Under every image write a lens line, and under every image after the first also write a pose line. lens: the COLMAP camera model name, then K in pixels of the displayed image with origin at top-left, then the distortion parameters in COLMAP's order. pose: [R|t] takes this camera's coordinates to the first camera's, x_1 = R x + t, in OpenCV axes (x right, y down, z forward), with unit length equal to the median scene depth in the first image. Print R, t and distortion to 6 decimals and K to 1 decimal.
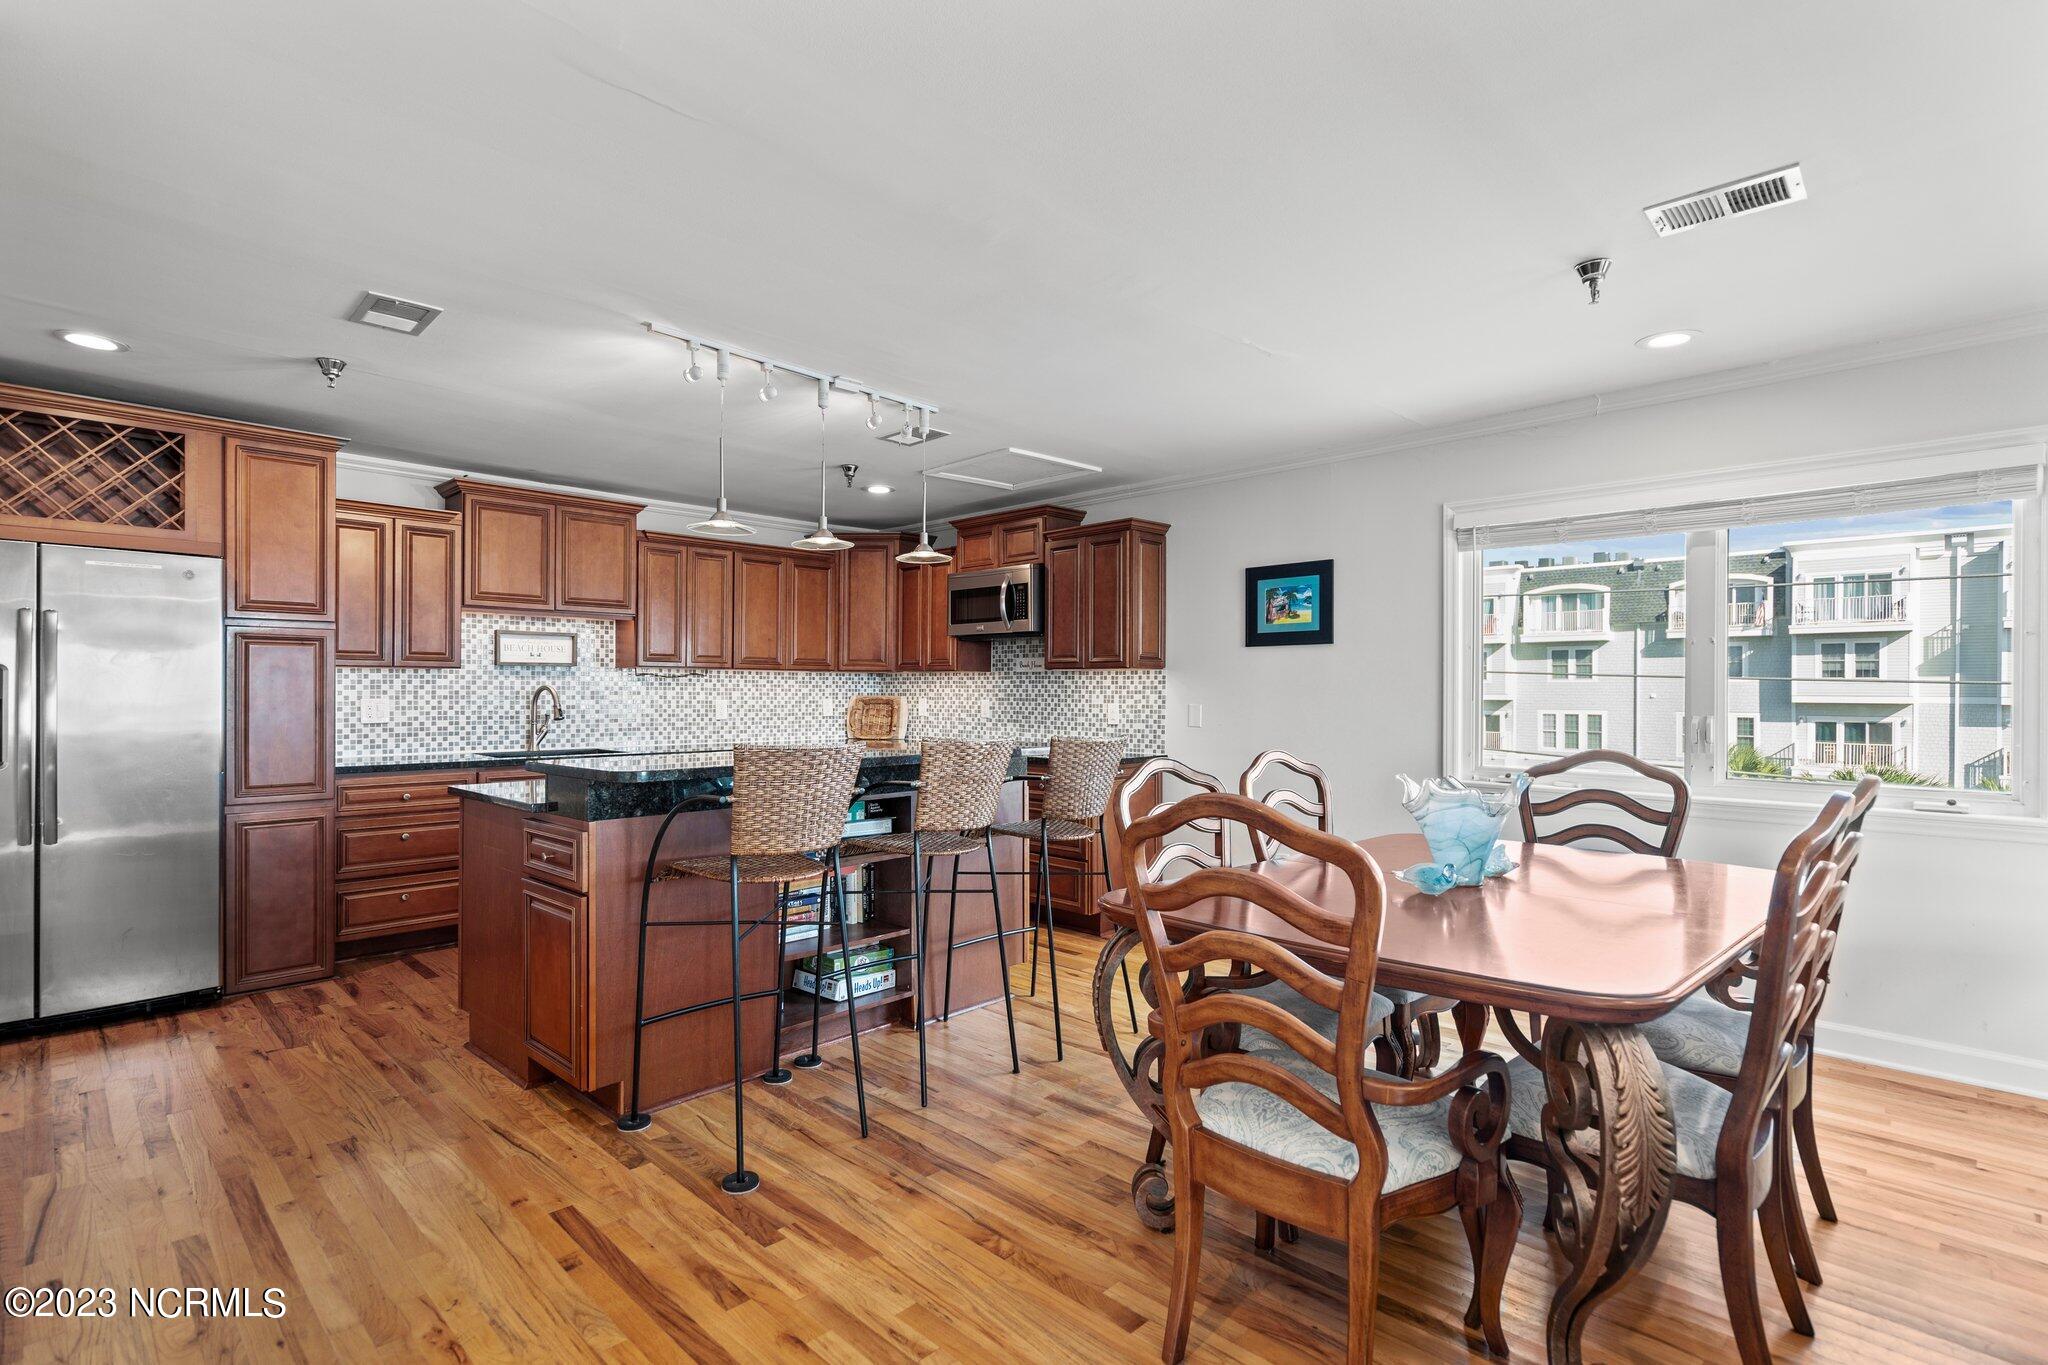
lens RADIAL K [[973.6, 0, 1023.2], [0, 973.6, 691.2], [0, 0, 1]] dist [-0.002987, 0.000213]
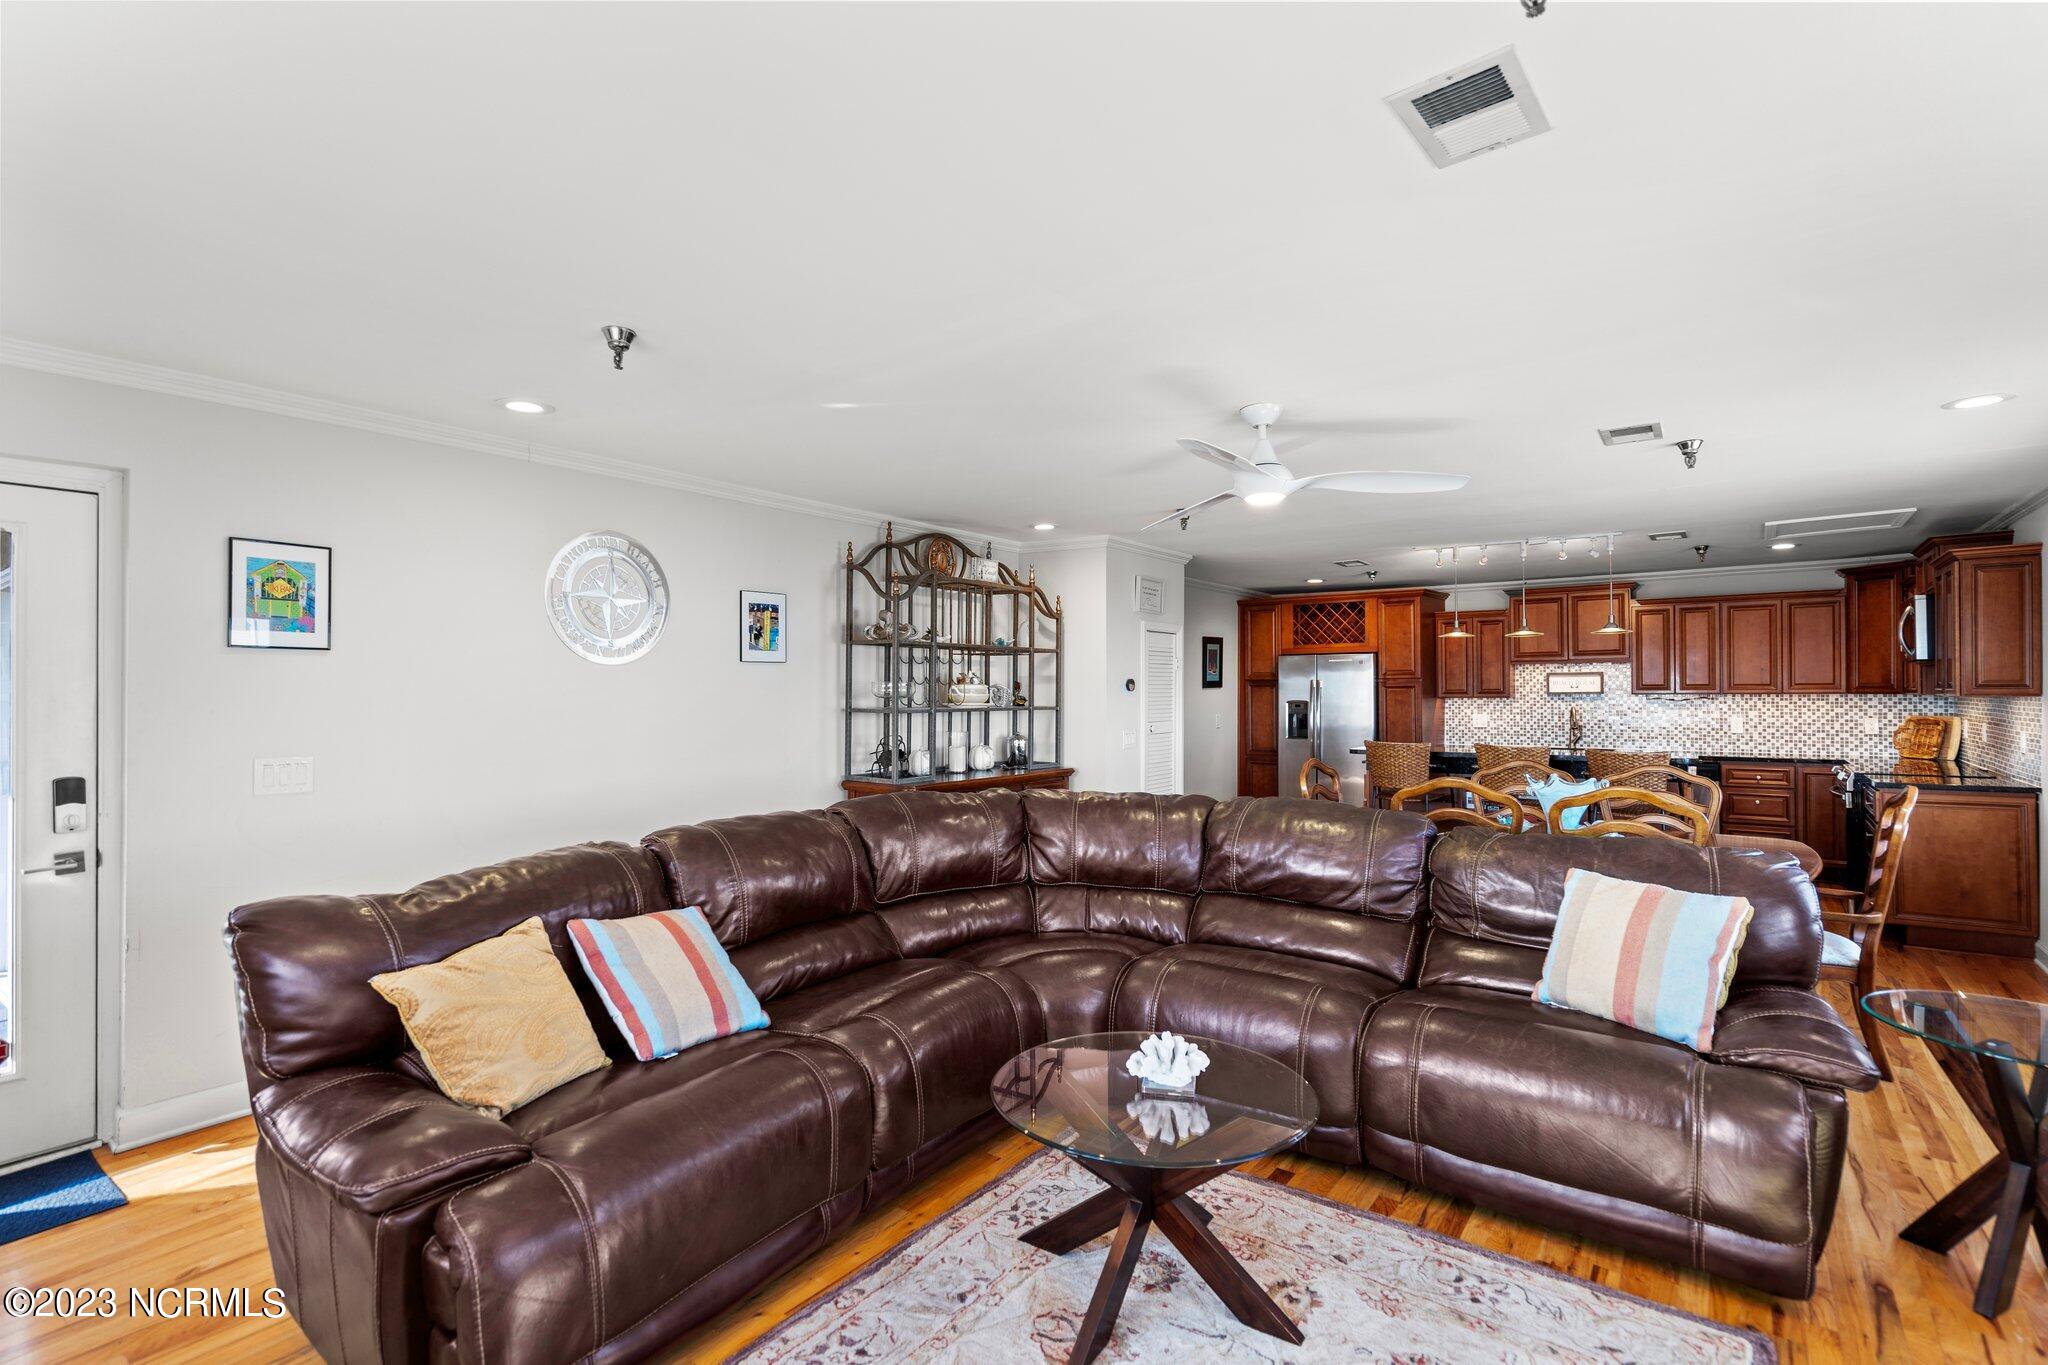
lens RADIAL K [[963.9, 0, 1024.0], [0, 963.9, 682.5], [0, 0, 1]] dist [0.001579, 0.000937]
pose [[0.134854, -0.015045, -0.990751, 0.962386], [0.006576, 0.999876, -0.014288, -0.029756], [0.990844, -0.004588, 0.134937, -0.093092]]
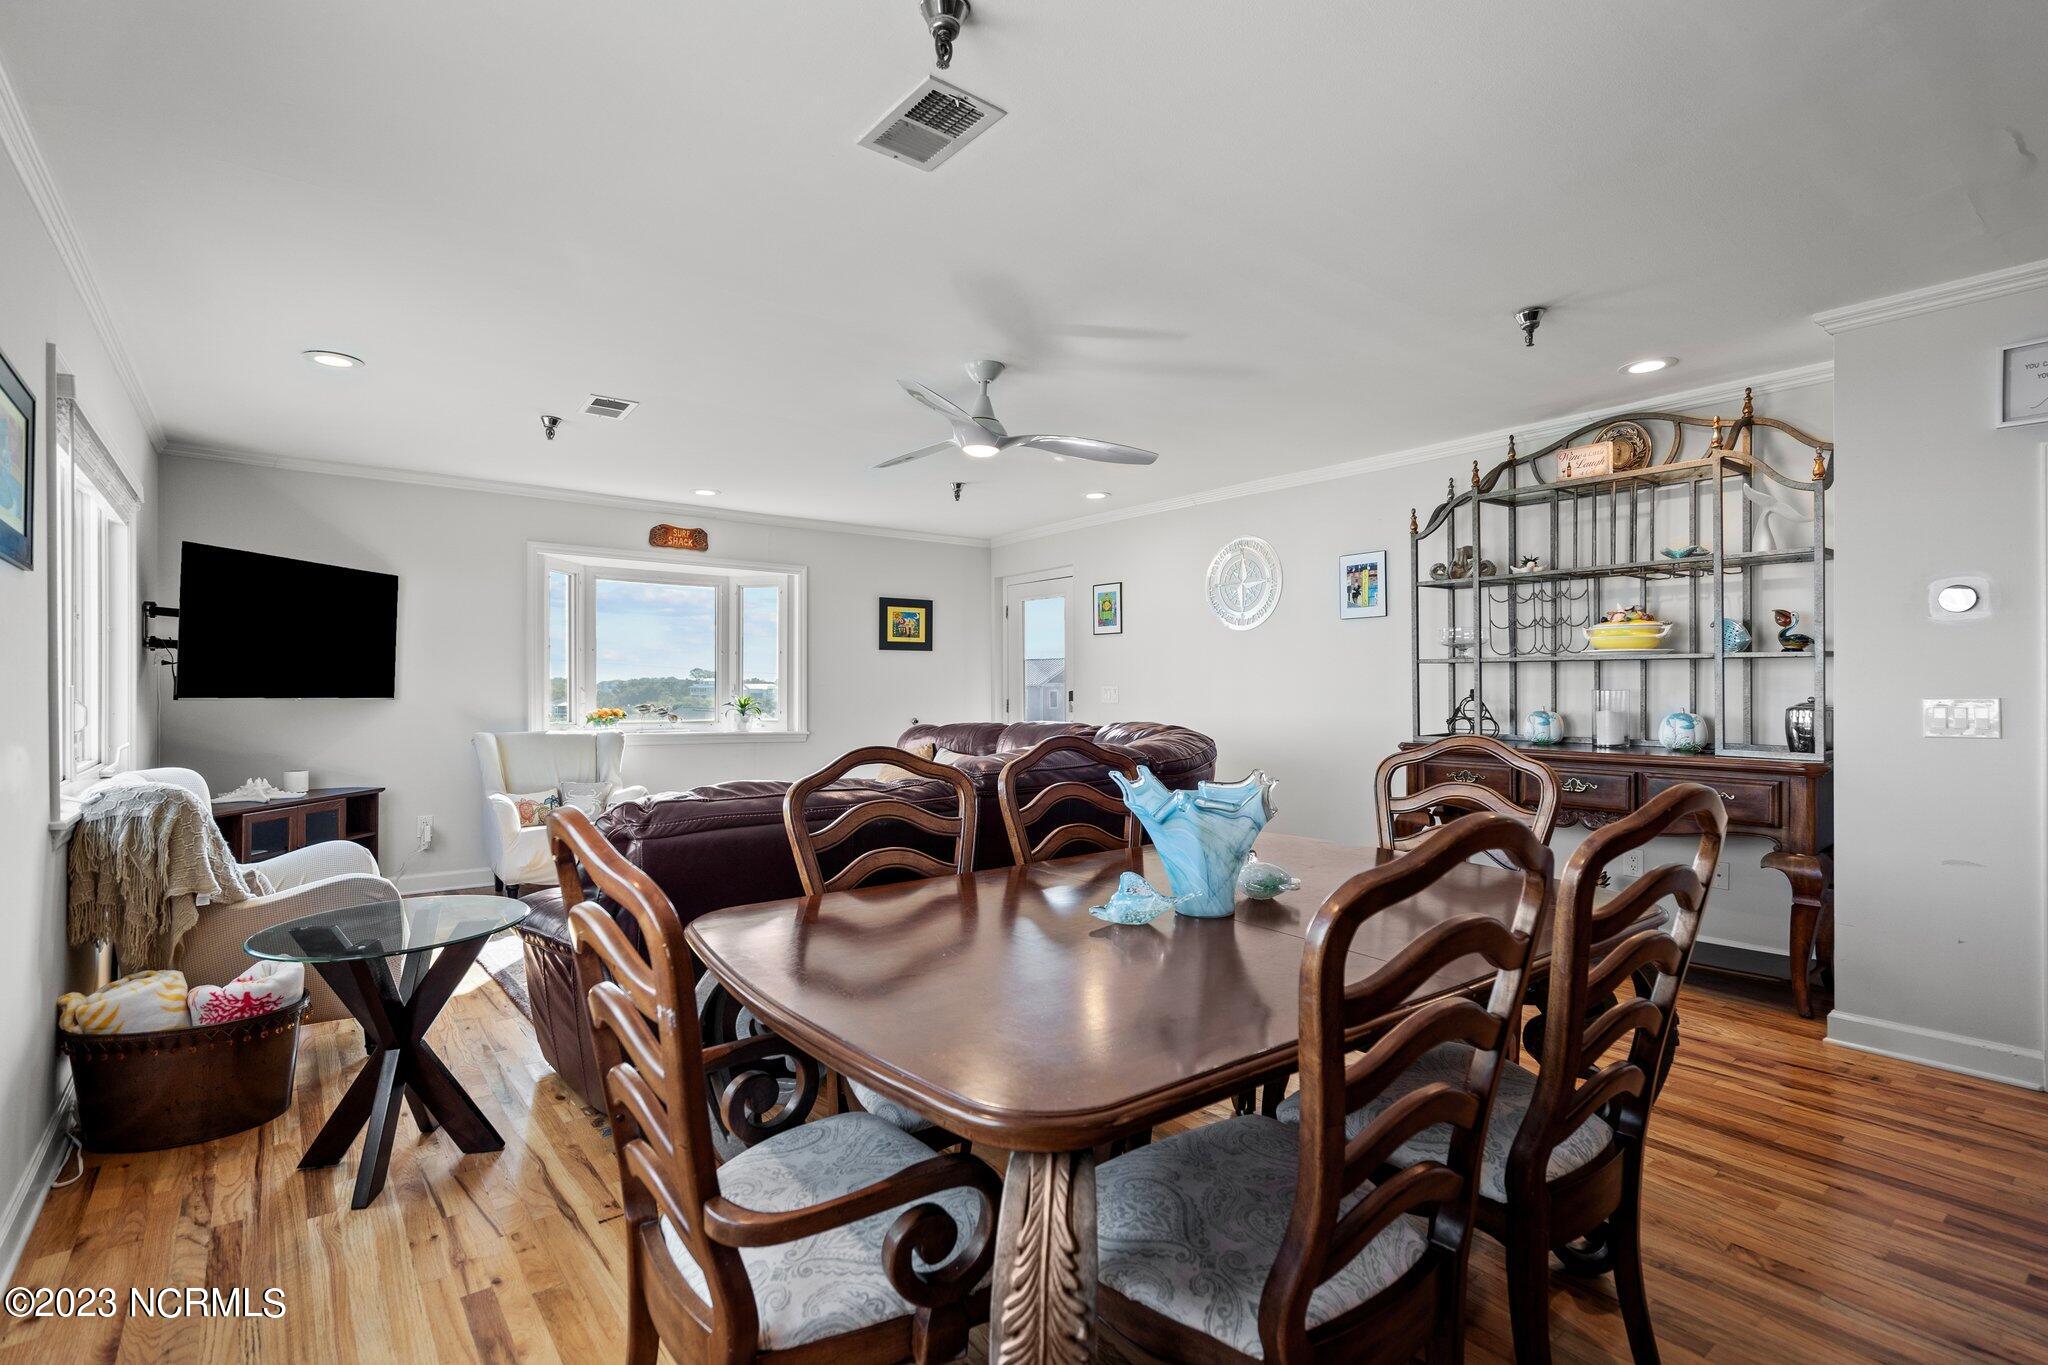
lens RADIAL K [[963.9, 0, 1024.0], [0, 963.9, 682.5], [0, 0, 1]] dist [0.001579, 0.000937]
pose [[-0.990831, -0.001699, 0.135098, 0.219658], [-0.002288, 0.999989, -0.004206, 0.008208], [-0.135089, -0.004477, -0.990823, 0.832584]]
